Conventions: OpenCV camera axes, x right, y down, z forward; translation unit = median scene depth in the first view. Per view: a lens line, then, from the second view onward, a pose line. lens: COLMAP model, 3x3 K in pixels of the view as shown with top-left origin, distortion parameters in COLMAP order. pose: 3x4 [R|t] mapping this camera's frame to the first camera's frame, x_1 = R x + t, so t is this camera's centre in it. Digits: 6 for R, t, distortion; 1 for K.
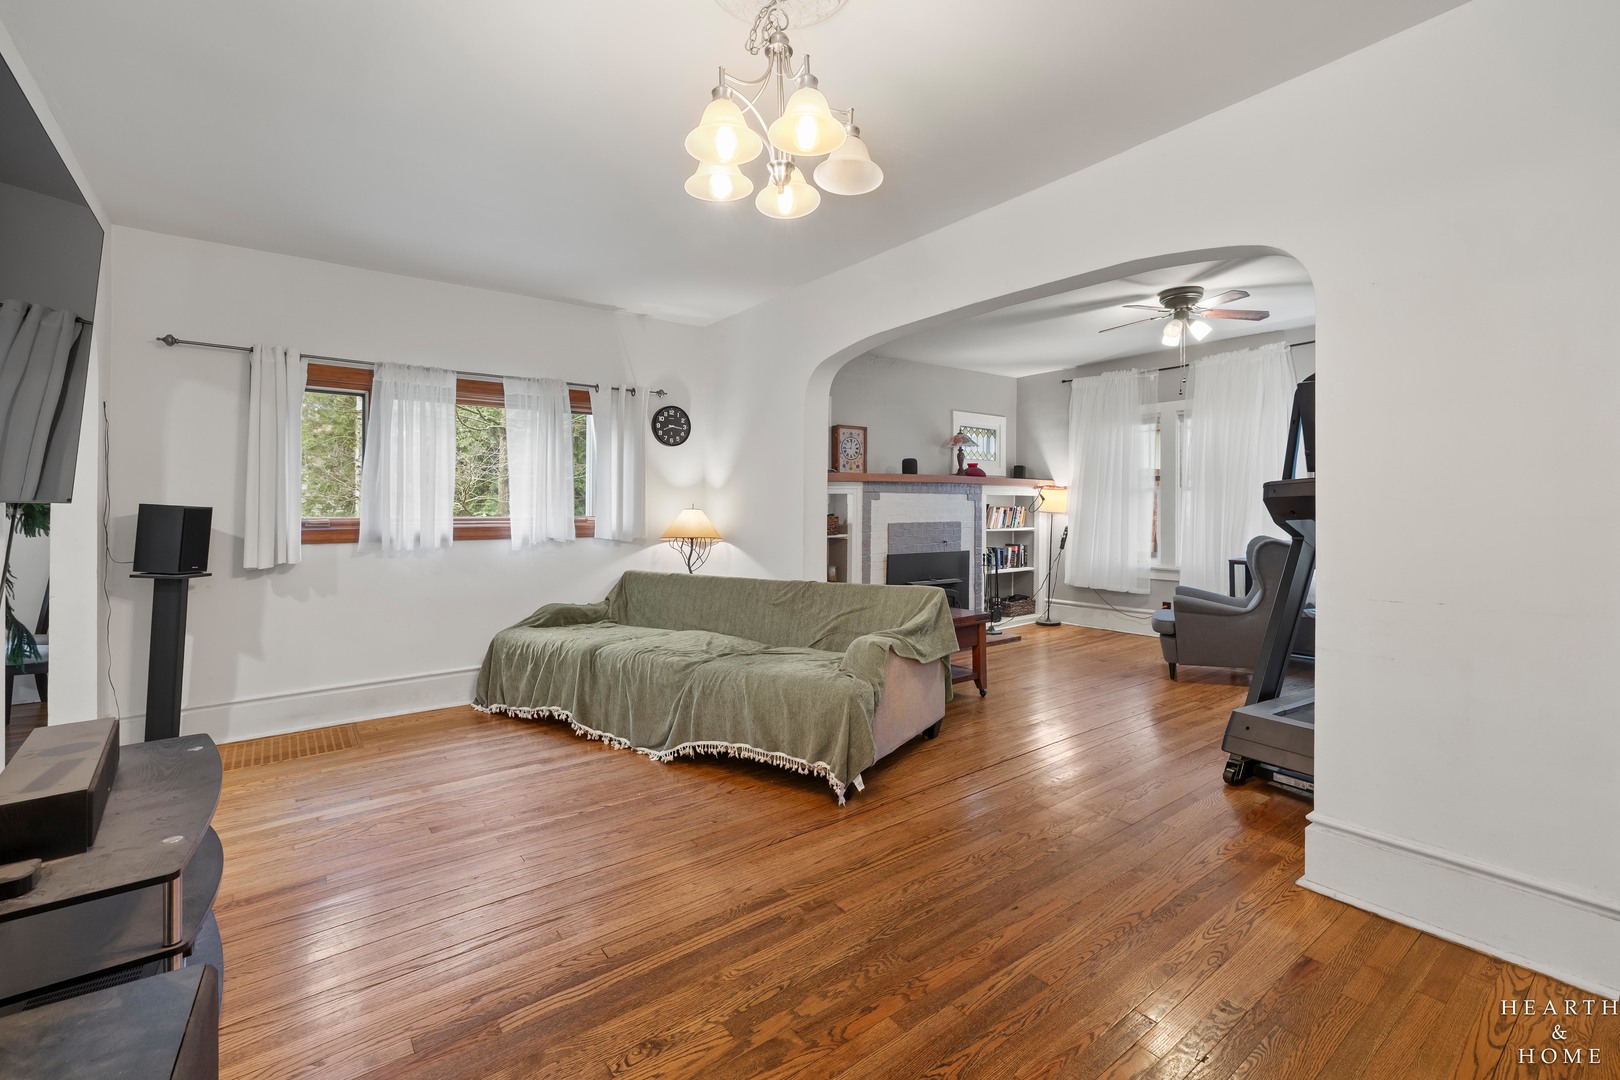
lens RADIAL K [[688.3, 0, 808.0], [0, 688.3, 519.5], [0, 0, 1]] dist [0.002655, 0.000334]
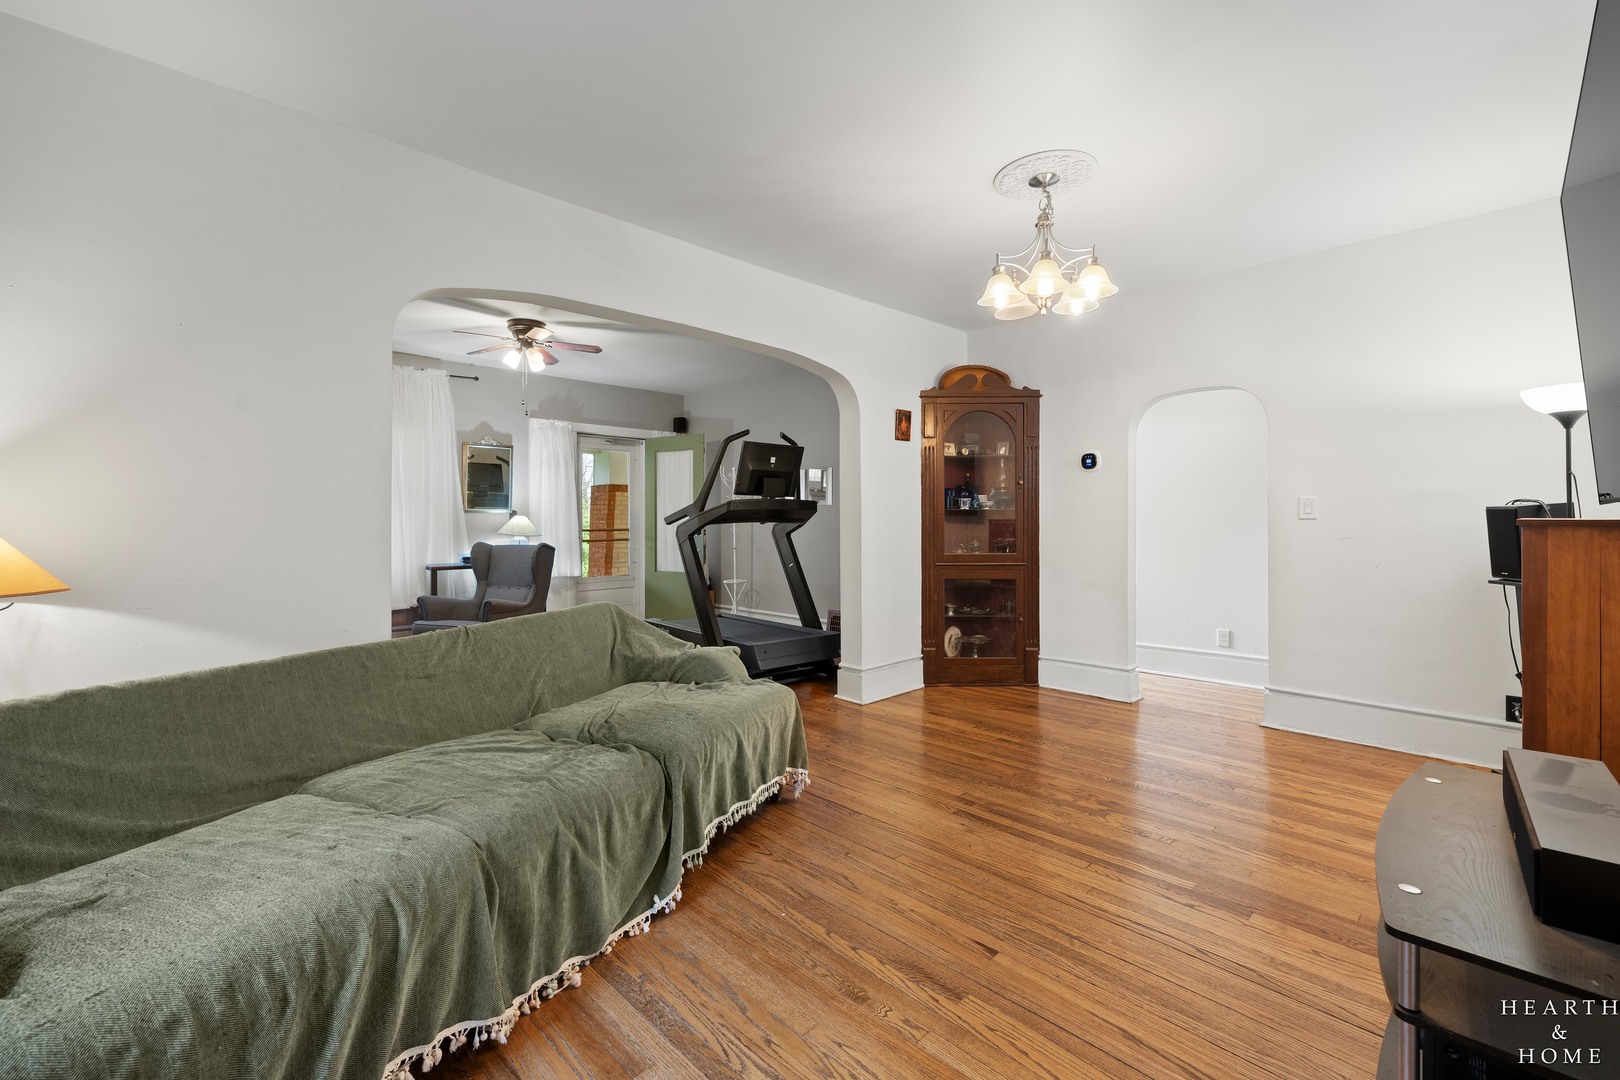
lens RADIAL K [[688.3, 0, 808.0], [0, 688.3, 519.5], [0, 0, 1]] dist [0.002655, 0.000334]
pose [[-0.112022, 0.006035, 0.993687, -1.269596], [0.021393, 0.999764, -0.003660, -0.001261], [-0.993475, 0.020848, -0.112125, 1.400333]]
